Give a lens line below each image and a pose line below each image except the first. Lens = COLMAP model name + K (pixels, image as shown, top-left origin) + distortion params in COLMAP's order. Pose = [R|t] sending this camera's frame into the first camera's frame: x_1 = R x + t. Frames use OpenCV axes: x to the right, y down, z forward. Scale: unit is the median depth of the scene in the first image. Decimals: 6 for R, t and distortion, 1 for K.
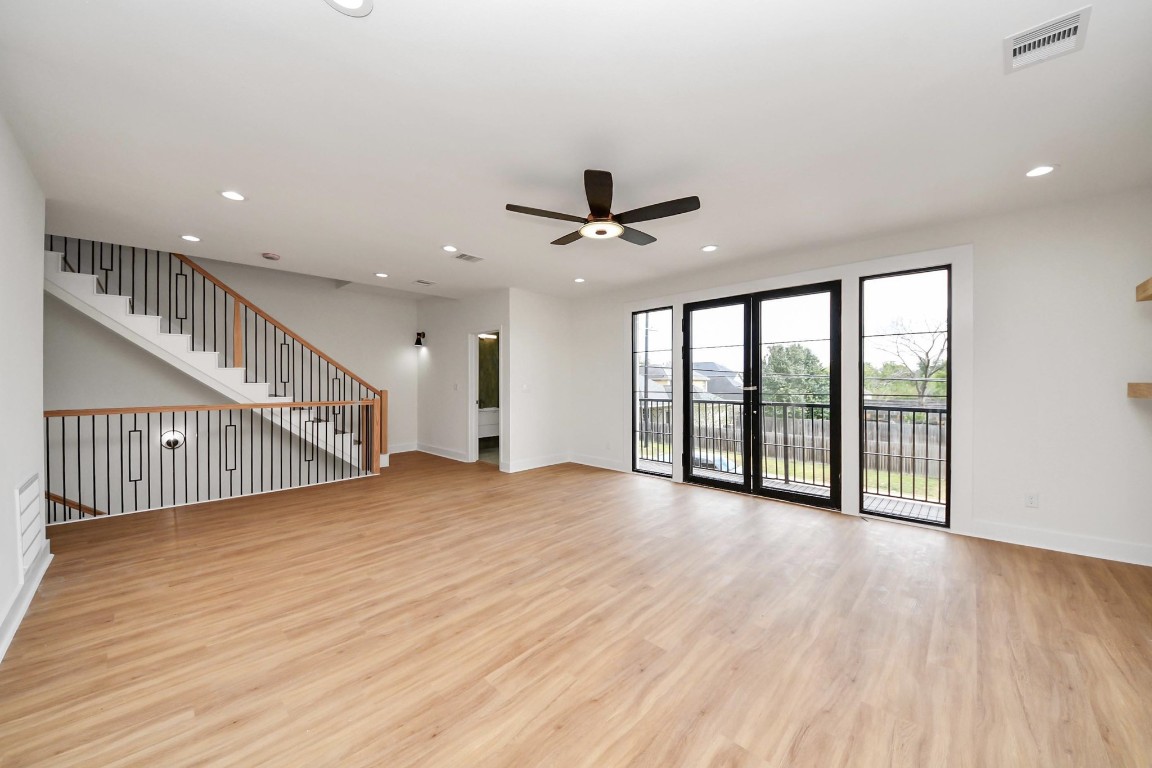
lens RADIAL K [[417.5, 0, 575.2], [0, 417.5, 390.5], [0, 0, 1]] dist [0.038826, -0.000165]
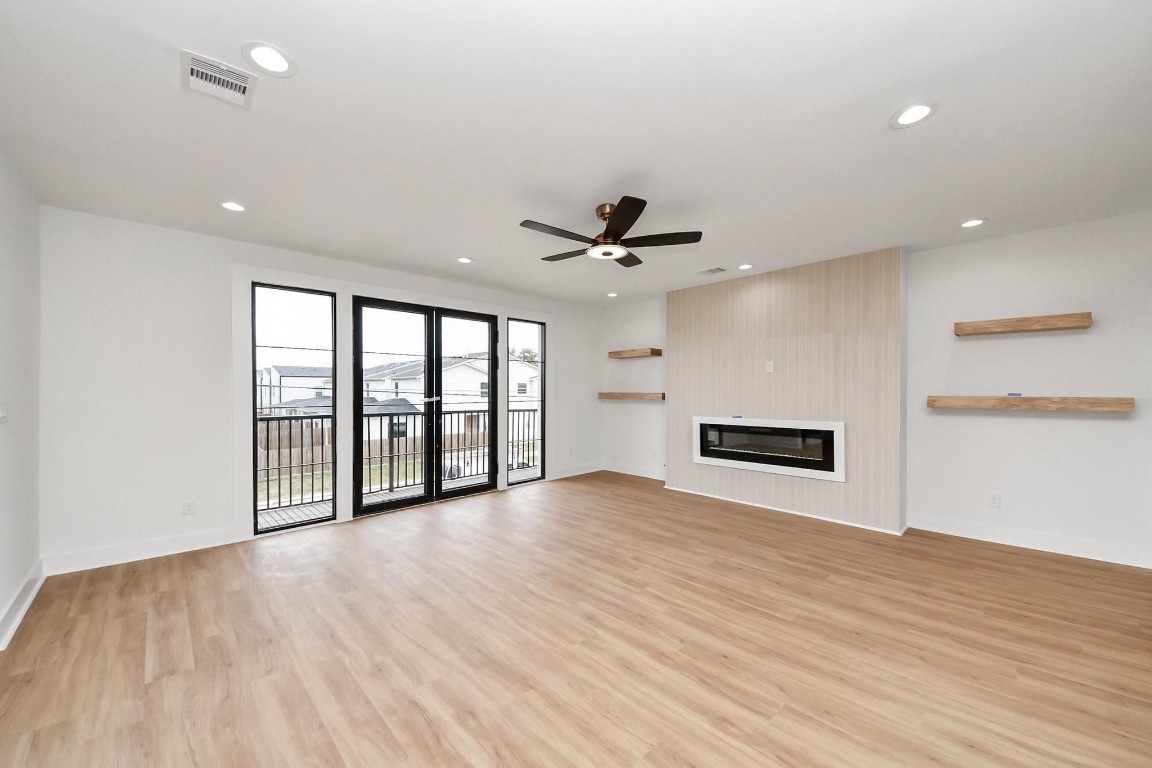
lens RADIAL K [[418.4, 0, 576.0], [0, 418.4, 384.0], [0, 0, 1]] dist [0.007247, -0.000118]
pose [[0.054260, 0.018882, 0.998348, -0.722471], [0.021140, 0.999575, -0.020054, -0.014562], [-0.998303, 0.022193, 0.053838, 0.736012]]
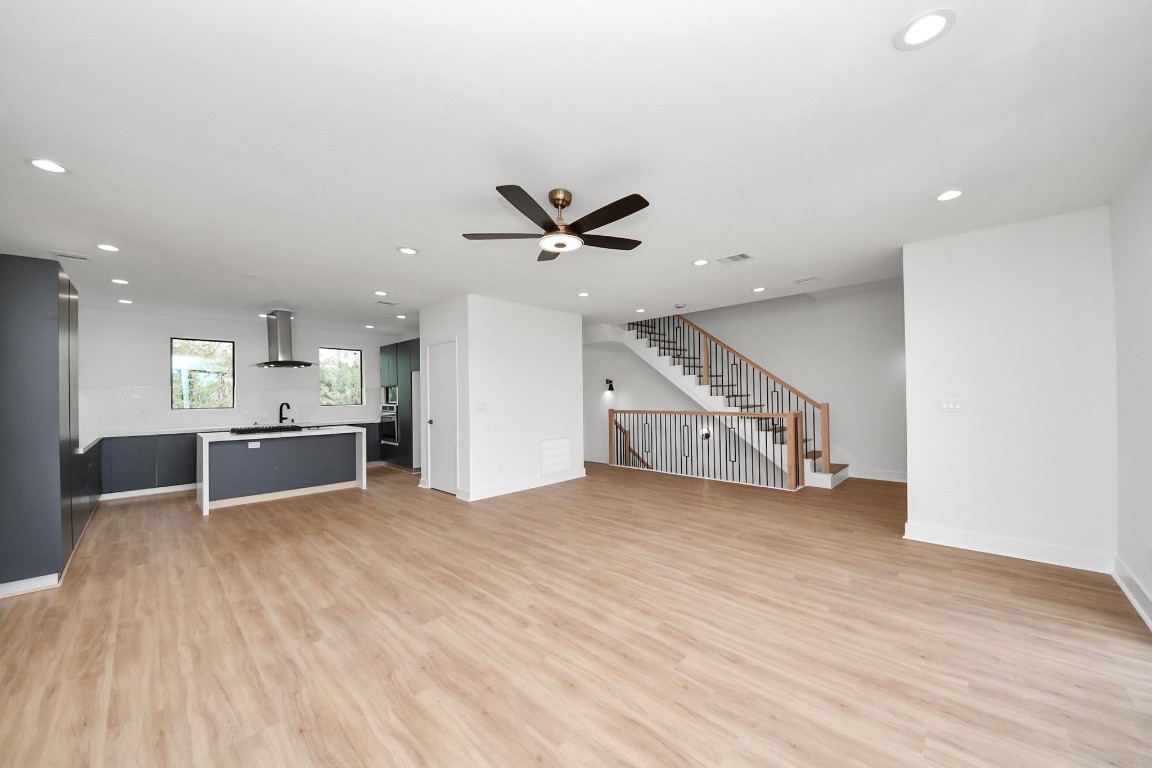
lens RADIAL K [[417.5, 0, 575.2], [0, 417.5, 390.5], [0, 0, 1]] dist [0.038826, -0.000165]
pose [[-0.015315, -0.005900, -0.999865, 0.742911], [-0.007327, 0.999956, -0.005788, -0.031161], [0.999856, 0.007237, -0.015357, 0.753202]]
